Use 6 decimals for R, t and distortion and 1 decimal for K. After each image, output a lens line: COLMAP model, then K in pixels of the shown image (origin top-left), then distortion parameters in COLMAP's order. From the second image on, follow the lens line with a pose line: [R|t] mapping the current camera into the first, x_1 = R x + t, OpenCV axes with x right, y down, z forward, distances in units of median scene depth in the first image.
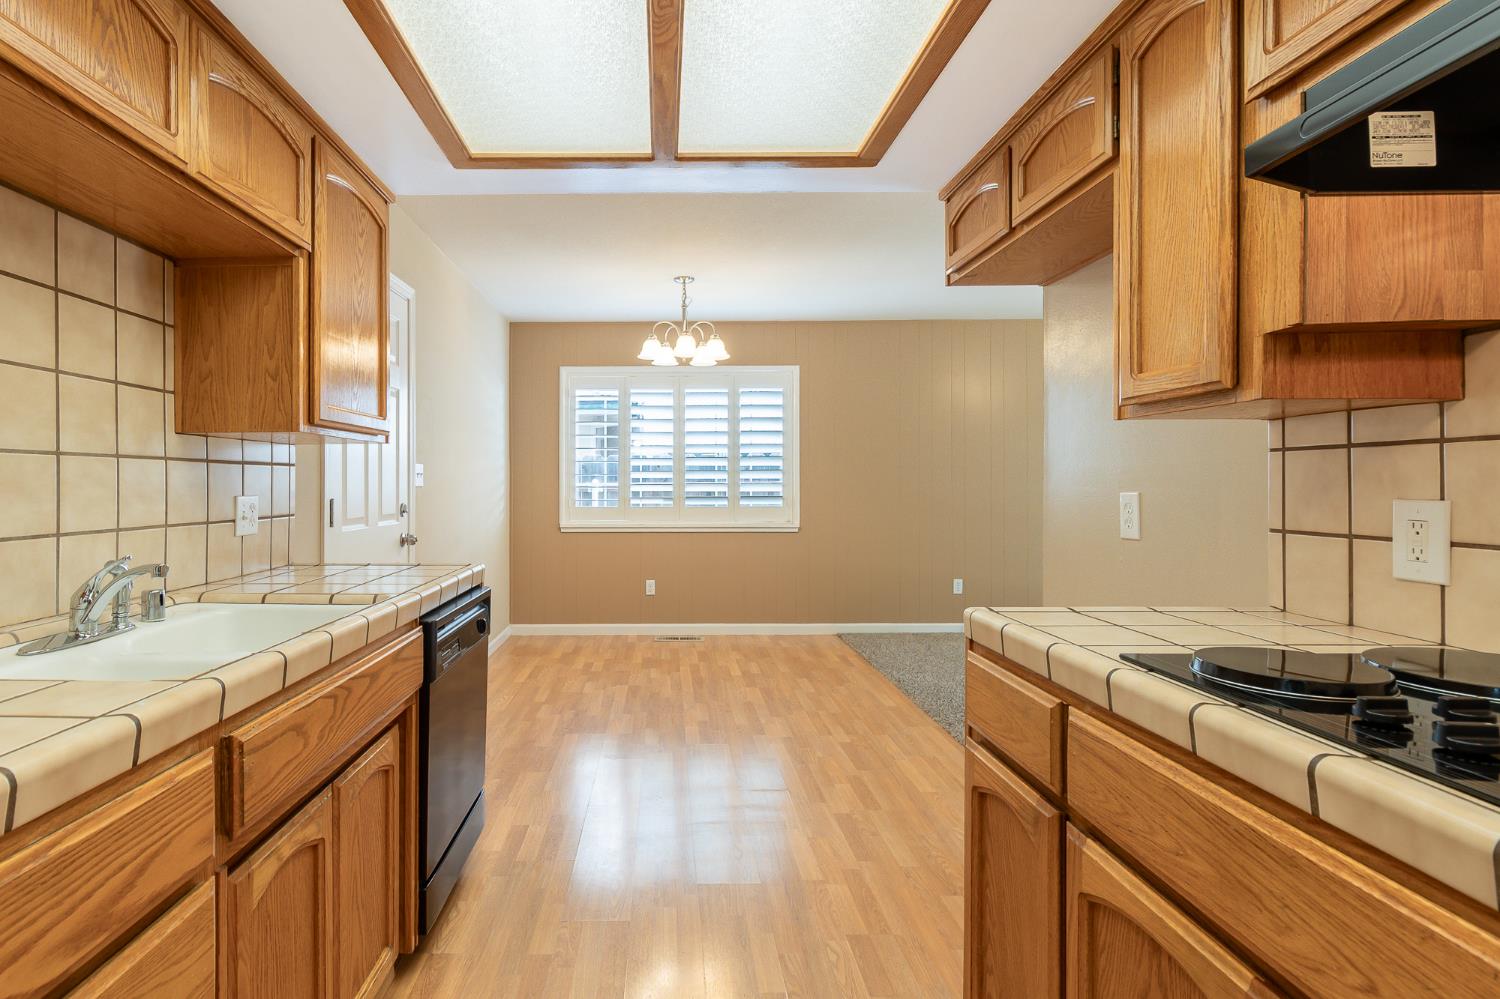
lens RADIAL K [[749.4, 0, 663.6], [0, 749.4, 485.7], [0, 0, 1]] dist [-0.000989, -0.000993]
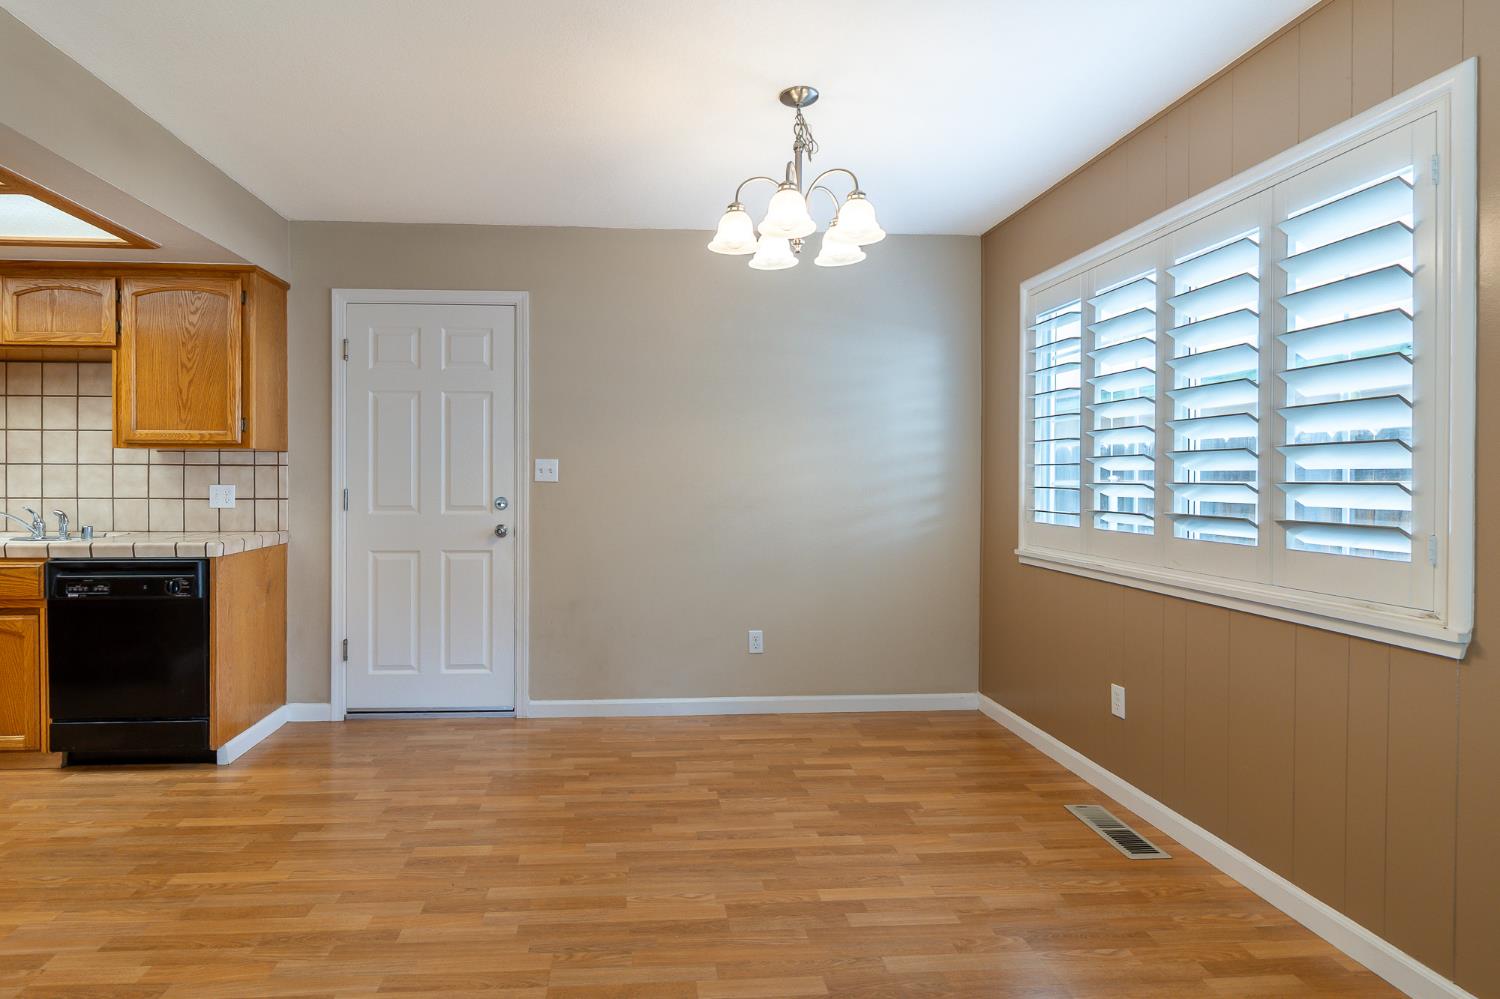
lens RADIAL K [[749.4, 0, 689.6], [0, 749.4, 480.1], [0, 0, 1]] dist [-0.000989, -0.000993]
pose [[0.077780, 0.004352, -0.996961, 0.579861], [-0.007884, 0.999962, 0.003750, -0.005553], [0.996939, 0.007569, 0.077811, 0.923373]]
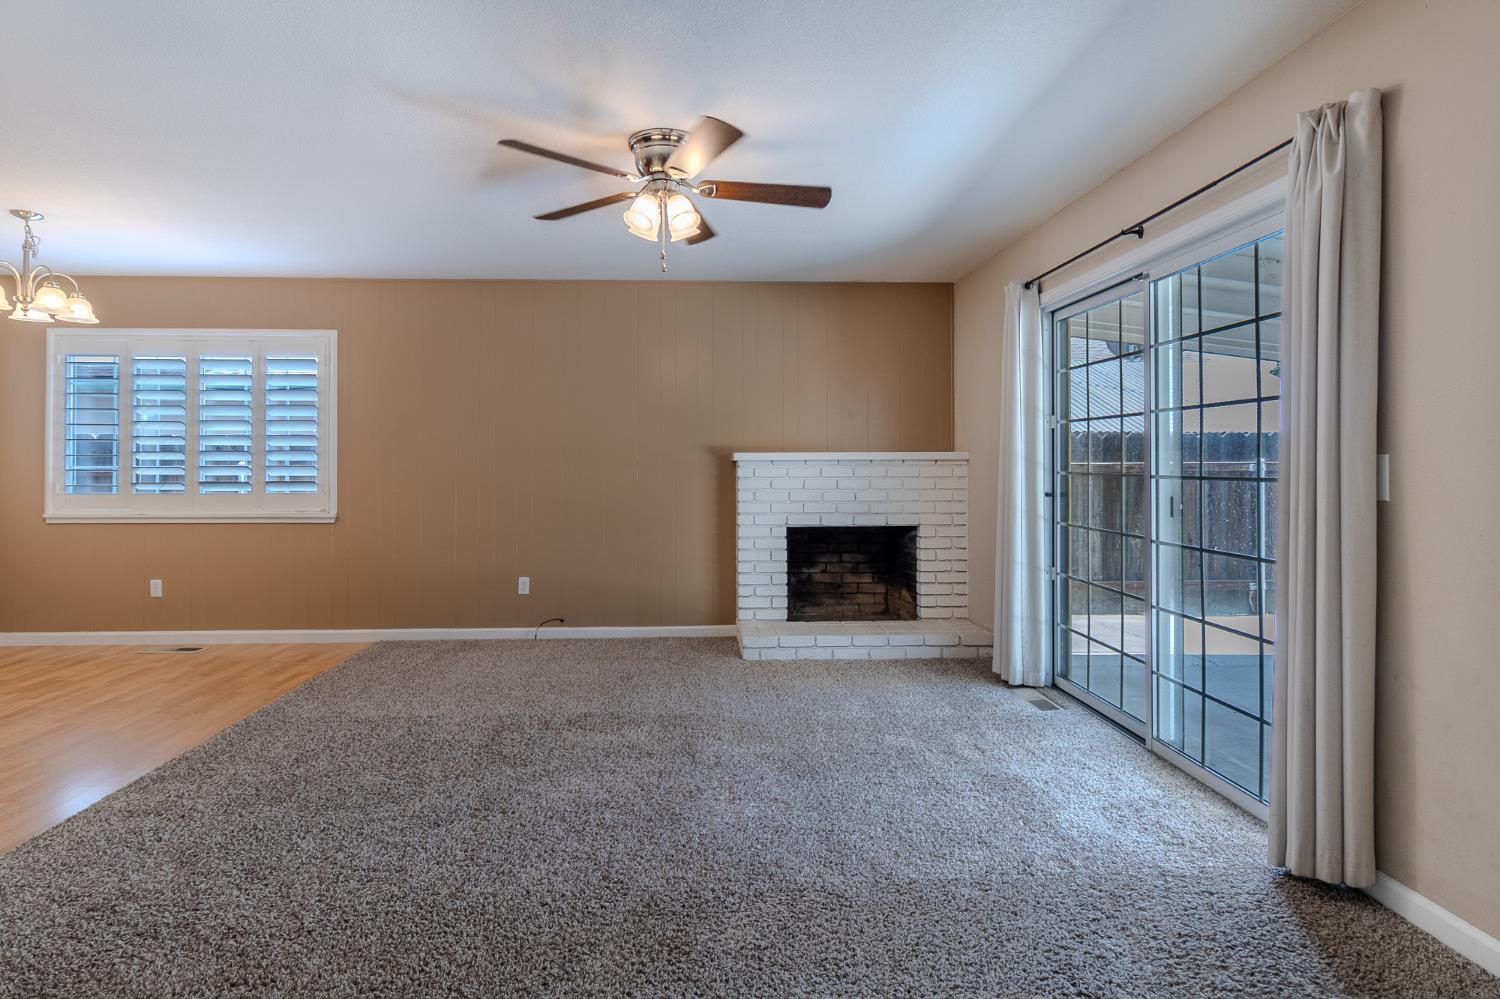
lens RADIAL K [[749.4, 0, 724.0], [0, 749.4, 466.3], [0, 0, 1]] dist [-0.000989, -0.000993]
pose [[0.998481, 0.003443, 0.054988, 0.773202], [-0.003243, 0.999988, -0.003726, -0.002647], [-0.055000, 0.003542, 0.998480, 0.154567]]
